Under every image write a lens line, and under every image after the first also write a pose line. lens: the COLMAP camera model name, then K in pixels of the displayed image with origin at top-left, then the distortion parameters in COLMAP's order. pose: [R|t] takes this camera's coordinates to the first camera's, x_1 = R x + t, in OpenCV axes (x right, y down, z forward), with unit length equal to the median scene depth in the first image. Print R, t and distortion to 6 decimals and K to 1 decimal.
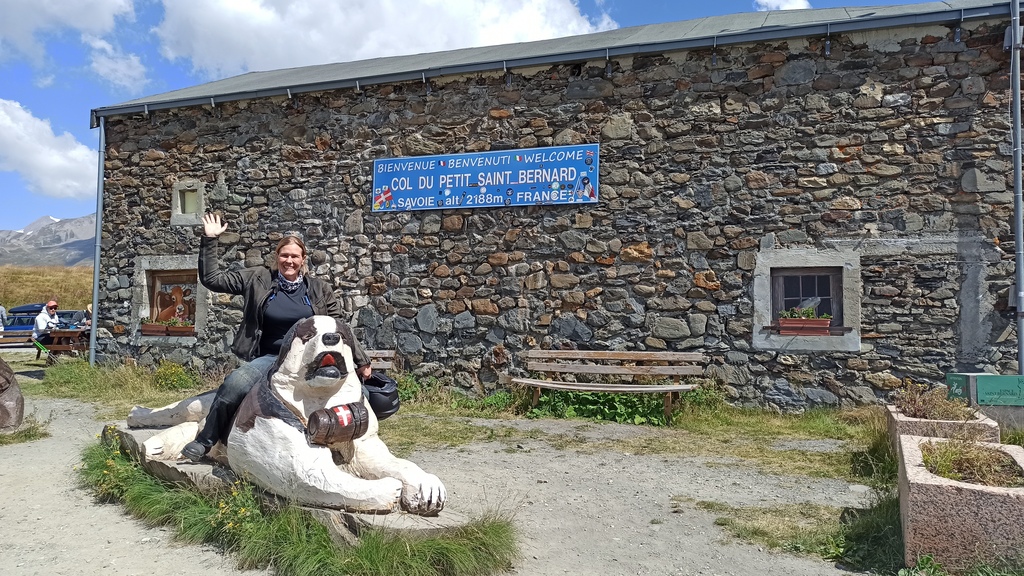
lens RADIAL K [[761.7, 0, 507.5], [0, 761.7, 269.3], [0, 0, 1]] dist [0.090094, -0.065969]
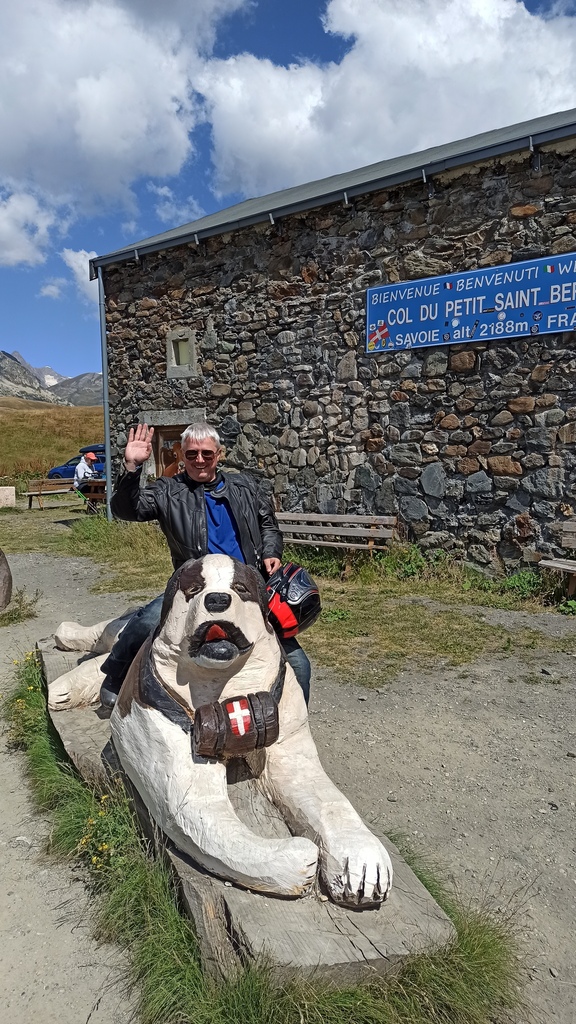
lens RADIAL K [[761.7, 0, 297.9], [0, 761.7, 494.8], [0, 0, 1]] dist [0.090094, -0.065969]
pose [[0.949451, -0.003927, -0.313890, 0.016504], [0.046060, 0.990842, 0.126927, -0.032169], [0.310517, -0.134969, 0.940937, 0.168341]]
